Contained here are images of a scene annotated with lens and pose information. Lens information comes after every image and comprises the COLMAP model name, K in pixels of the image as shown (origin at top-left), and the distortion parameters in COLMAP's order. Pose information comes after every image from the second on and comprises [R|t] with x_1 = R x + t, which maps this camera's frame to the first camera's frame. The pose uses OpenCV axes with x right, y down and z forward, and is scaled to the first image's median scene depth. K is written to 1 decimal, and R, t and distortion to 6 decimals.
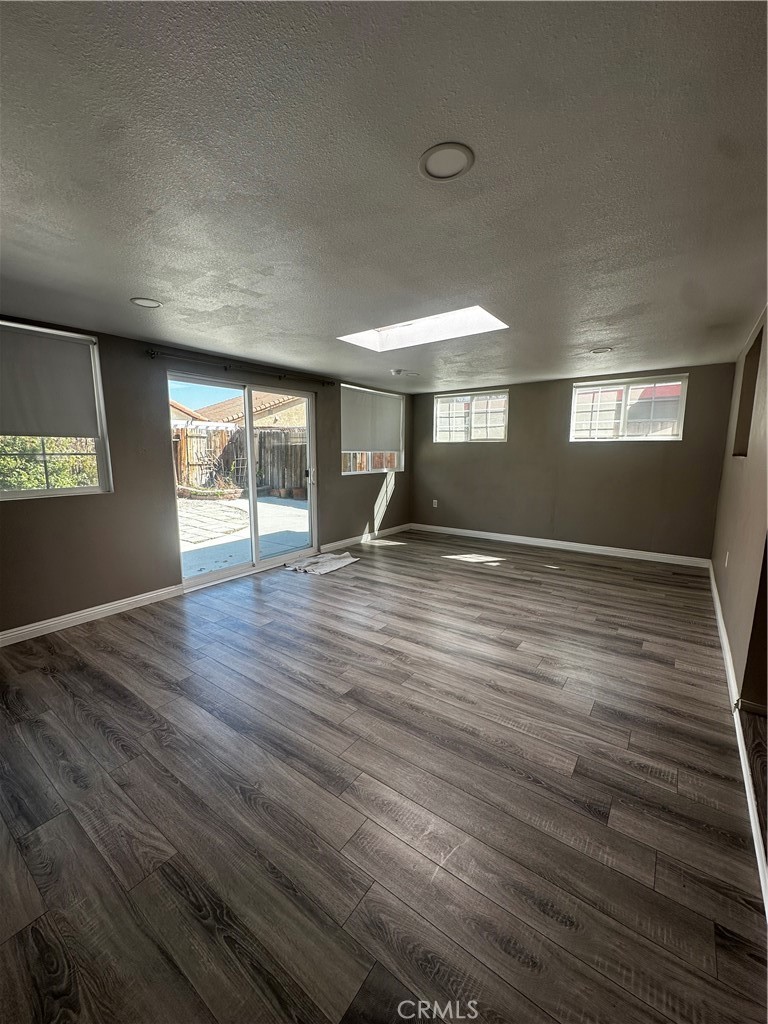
lens RADIAL K [[406.8, 0, 384.0], [0, 406.8, 512.0], [0, 0, 1]] dist [-0.000998, 0.000098]
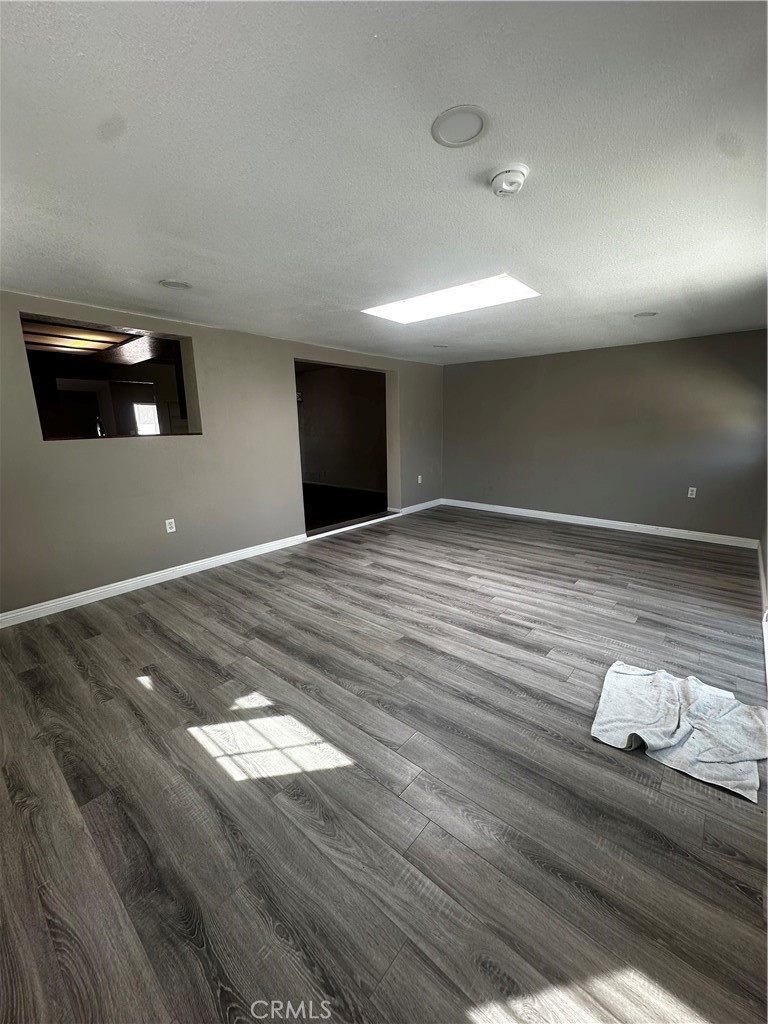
lens RADIAL K [[406.8, 0, 384.0], [0, 406.8, 512.0], [0, 0, 1]] dist [-0.000998, 0.000098]
pose [[-0.996625, -0.001292, 0.082083, 0.131401], [0.028069, 0.934252, 0.355508, -0.282775], [-0.077146, 0.356612, -0.931062, 1.814770]]
